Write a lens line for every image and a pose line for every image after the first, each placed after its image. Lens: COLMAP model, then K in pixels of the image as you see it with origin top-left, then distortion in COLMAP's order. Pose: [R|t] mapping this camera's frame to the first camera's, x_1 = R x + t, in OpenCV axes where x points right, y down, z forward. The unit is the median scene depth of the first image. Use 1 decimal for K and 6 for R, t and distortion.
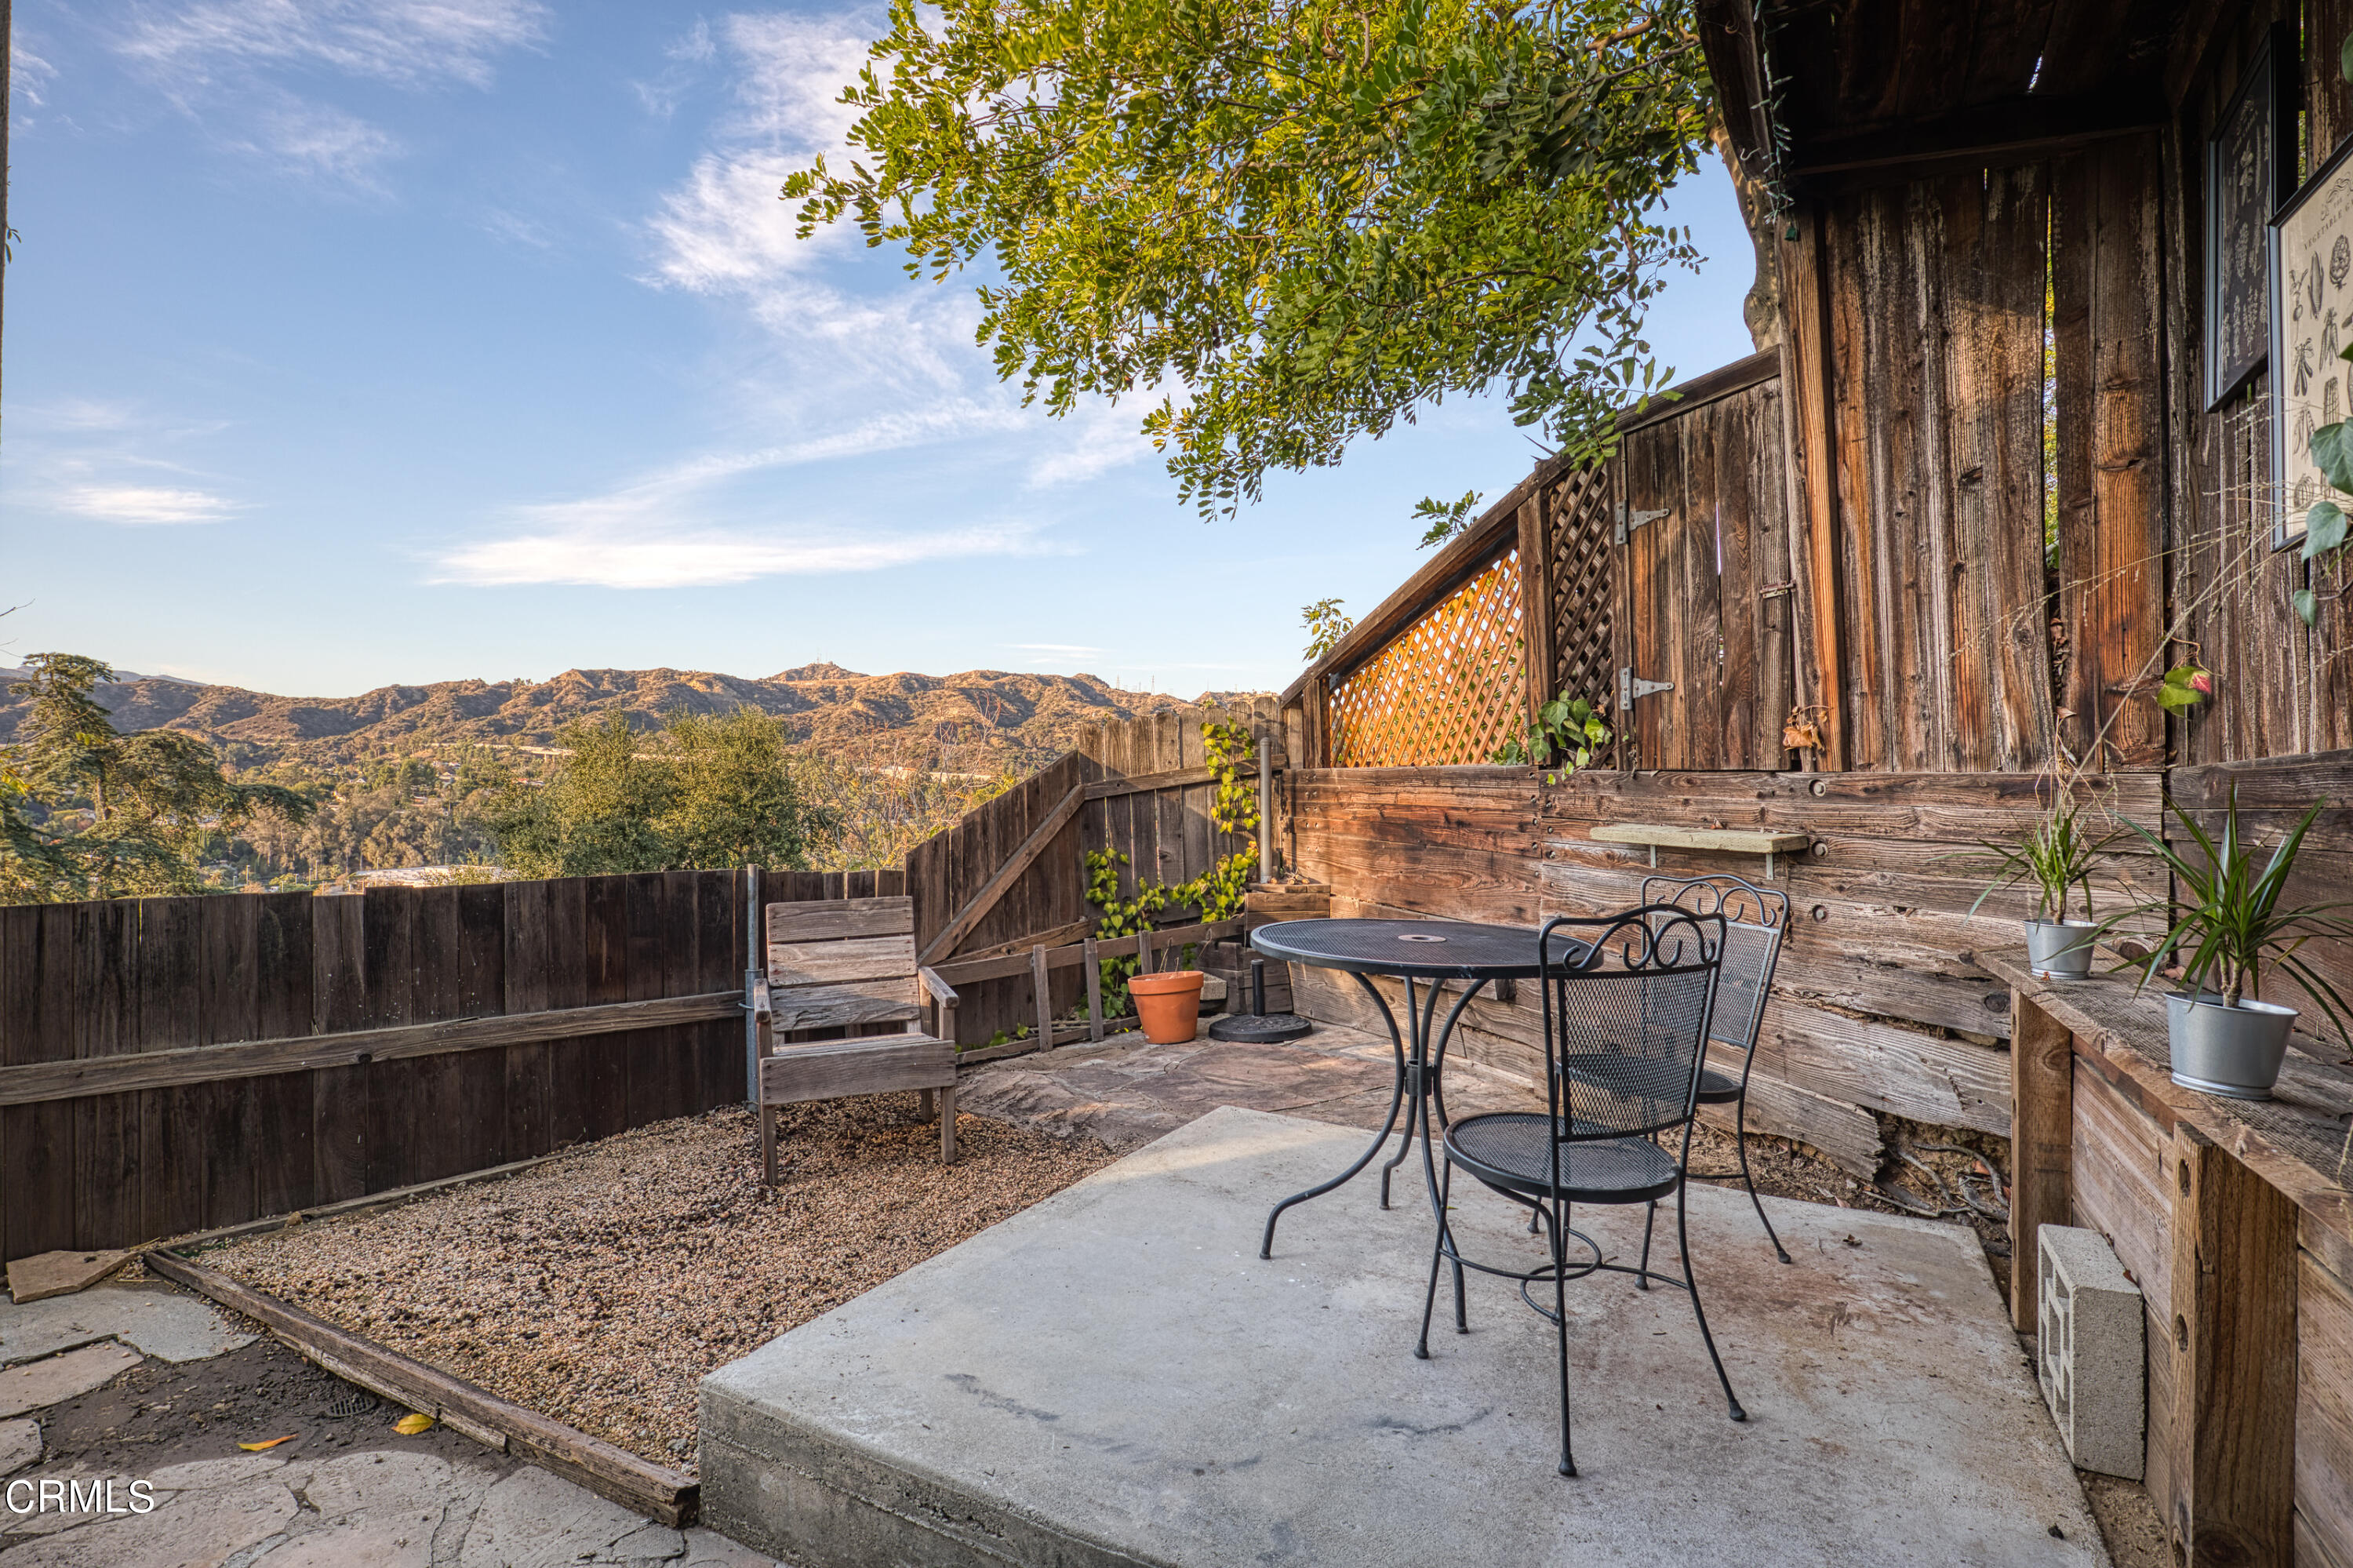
lens RADIAL K [[1147.9, 0, 1176.5], [0, 1147.9, 784.0], [0, 0, 1]] dist [0.003984, 0.000852]
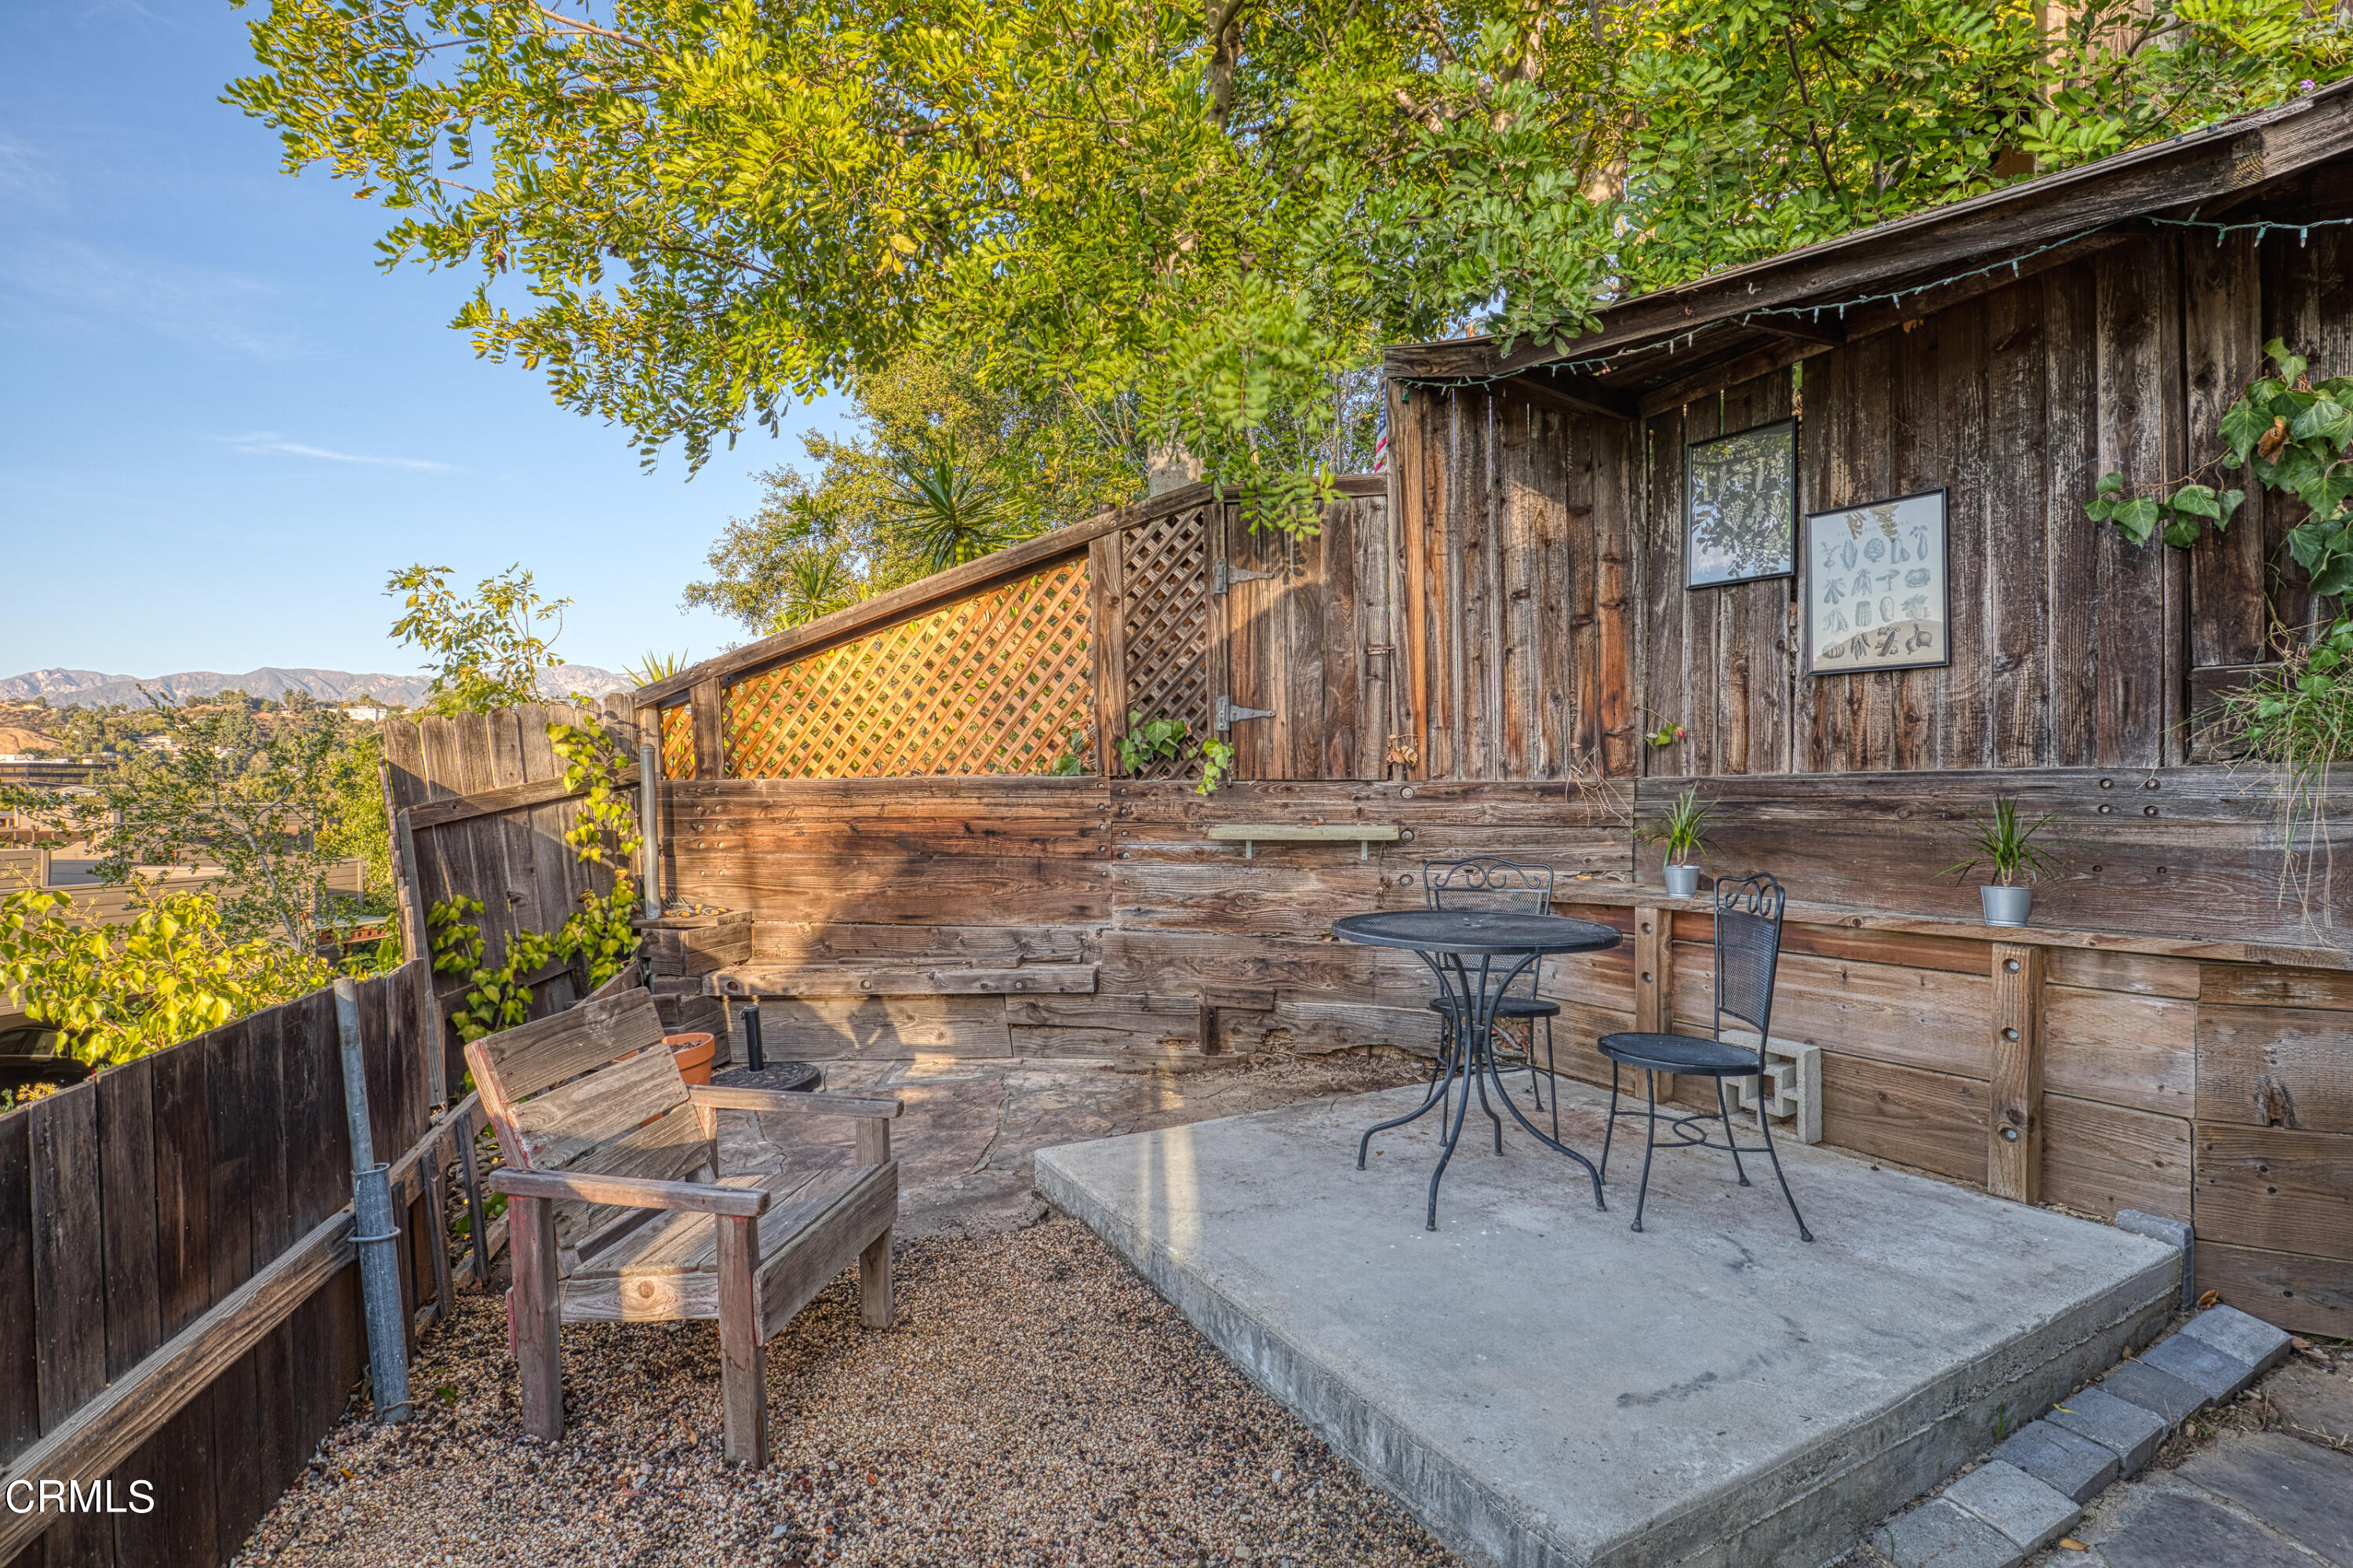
lens RADIAL K [[1101.4, 0, 1178.8], [0, 1101.4, 792.7], [0, 0, 1]] dist [-0.002559, -0.000666]
pose [[0.558930, -0.024304, 0.828858, -0.713763], [0.016518, 0.999698, 0.018175, -0.024856], [-0.829050, 0.003533, 0.559163, 0.460577]]
